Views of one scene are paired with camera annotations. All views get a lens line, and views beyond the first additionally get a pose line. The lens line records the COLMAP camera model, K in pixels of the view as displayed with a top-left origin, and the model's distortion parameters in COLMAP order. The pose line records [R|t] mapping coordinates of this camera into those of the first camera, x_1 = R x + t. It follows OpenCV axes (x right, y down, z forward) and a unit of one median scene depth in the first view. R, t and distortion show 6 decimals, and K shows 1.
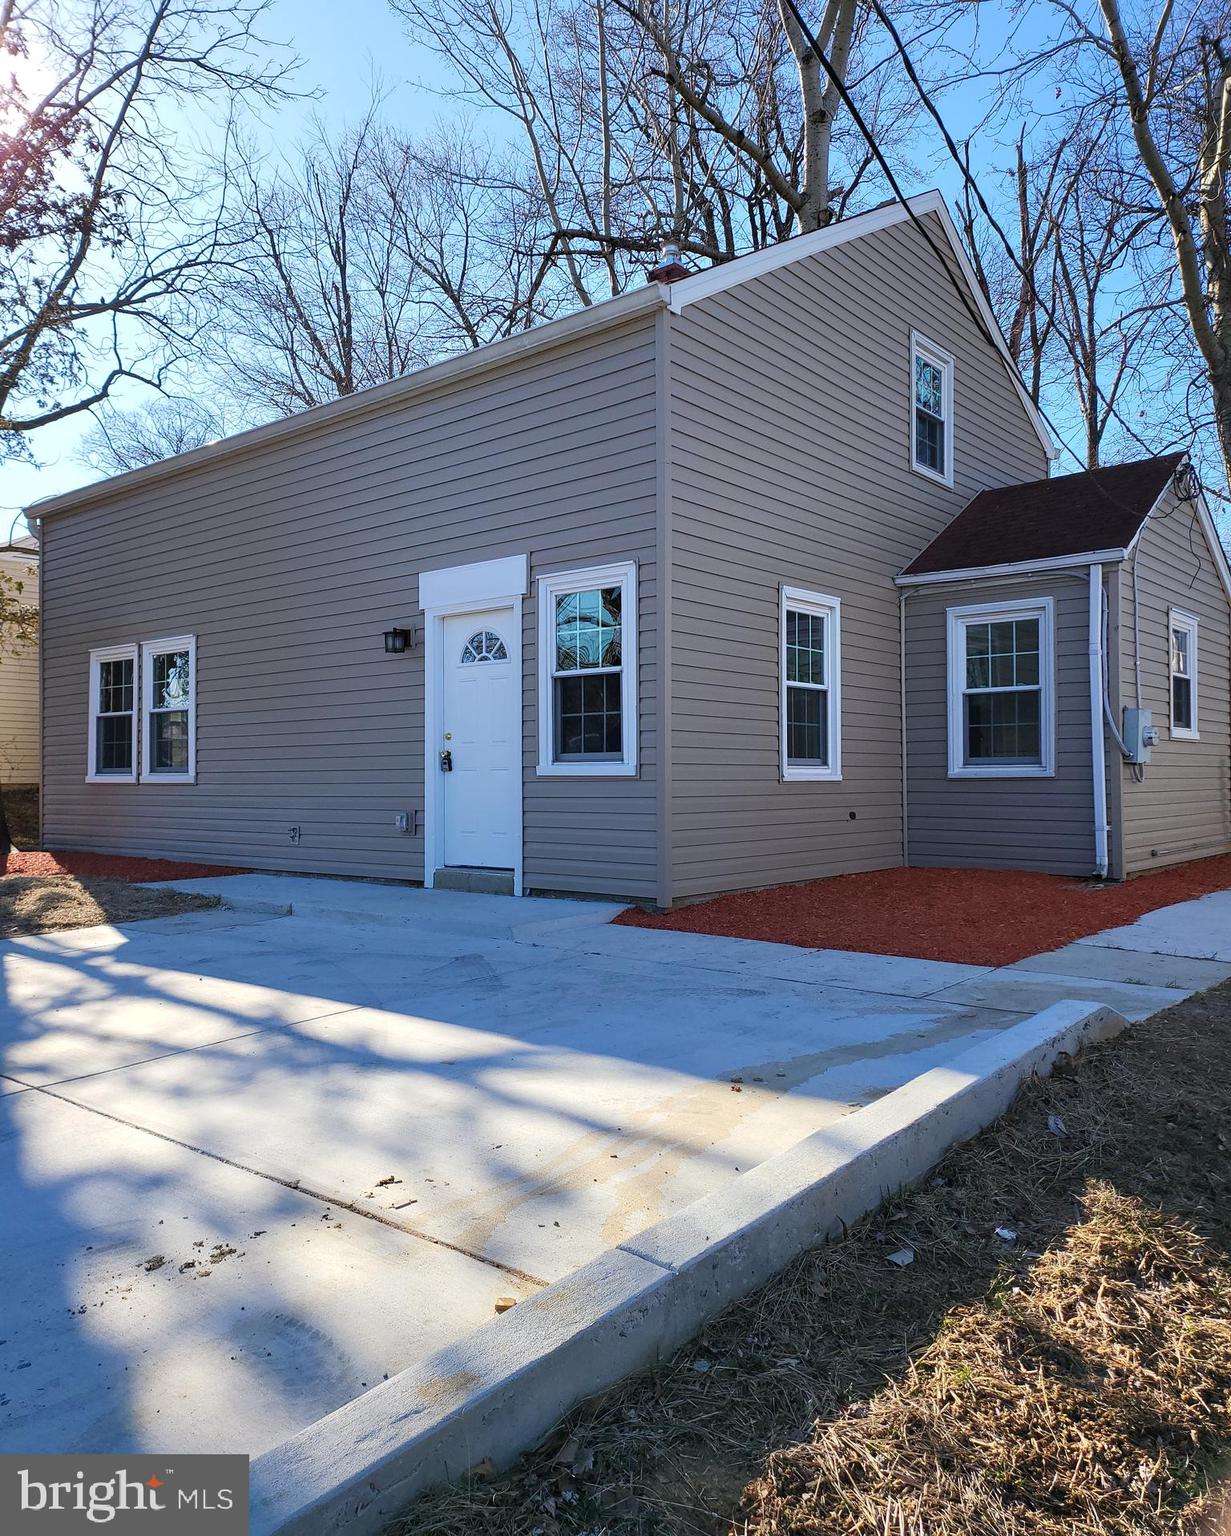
lens RADIAL K [[1150.5, 0, 597.7], [0, 1150.5, 769.7], [0, 0, 1]] dist [0.064674, -0.075281]
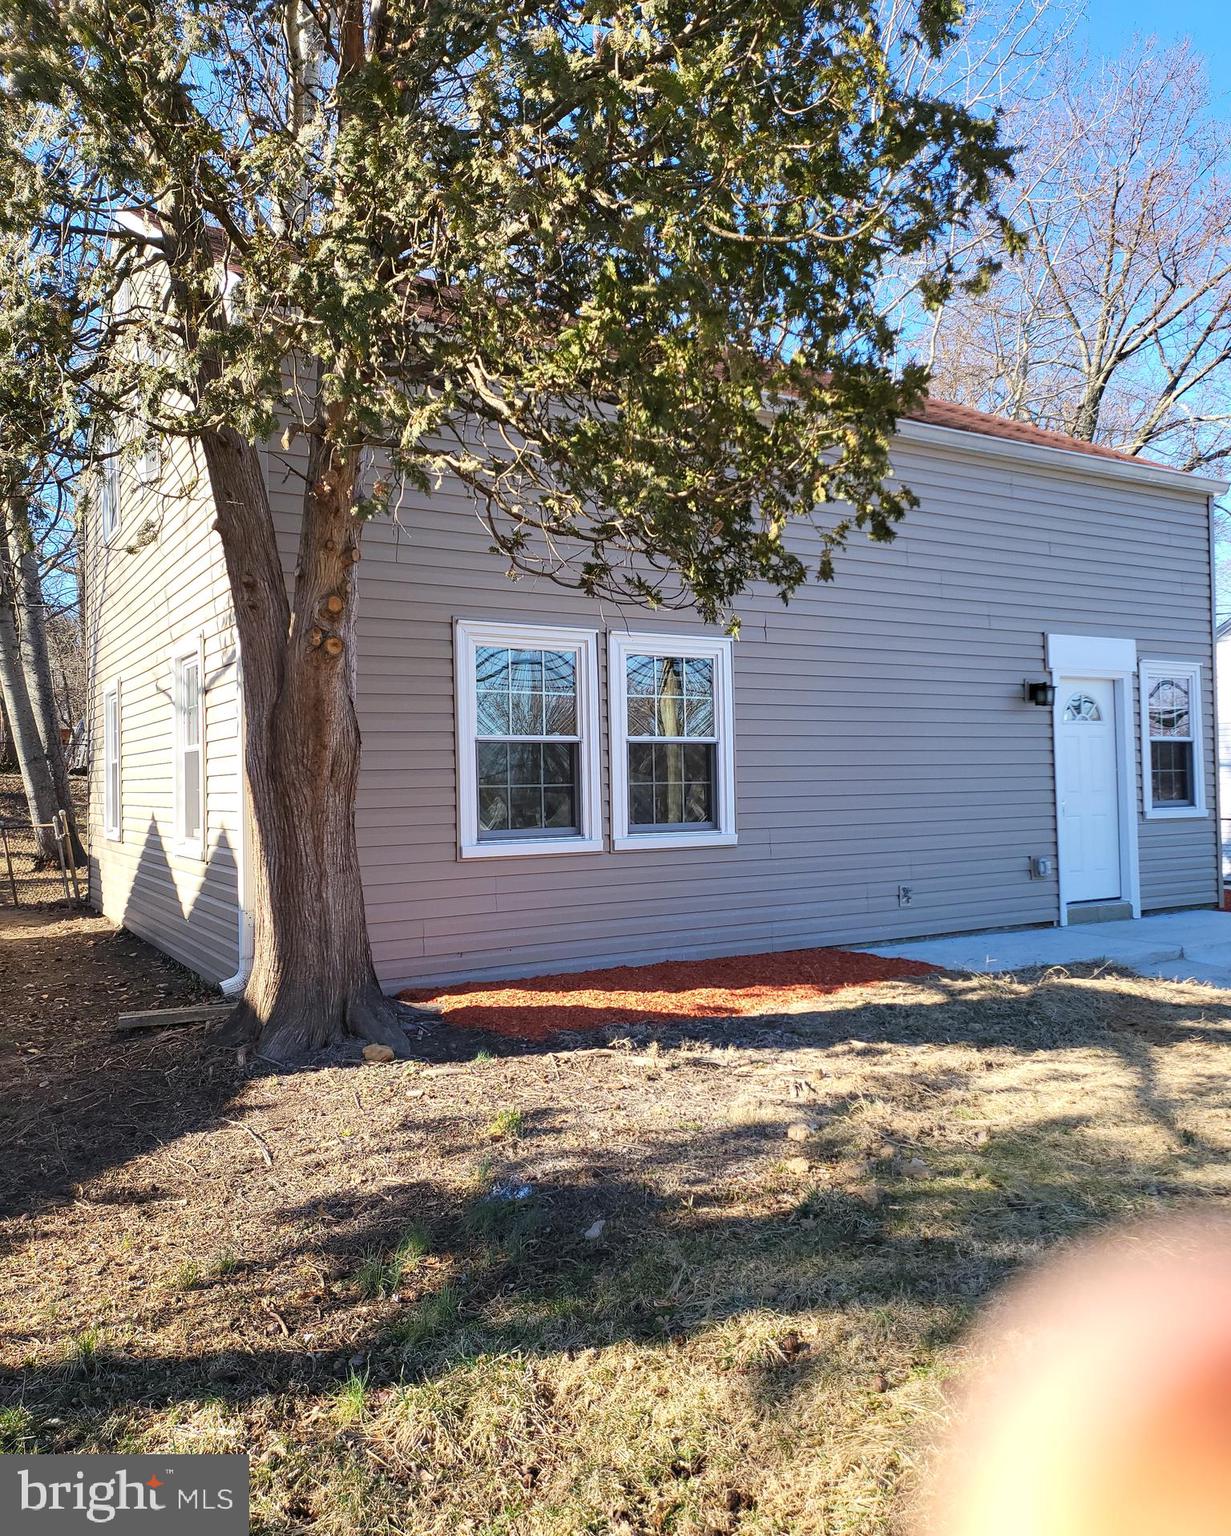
lens RADIAL K [[1150.5, 0, 597.7], [0, 1150.5, 769.7], [0, 0, 1]] dist [0.064674, -0.075281]
pose [[0.335582, 0.039267, 0.941192, -1.301890], [0.031103, 0.998124, -0.052732, 0.000714], [-0.941497, 0.046970, 0.333731, 1.030331]]
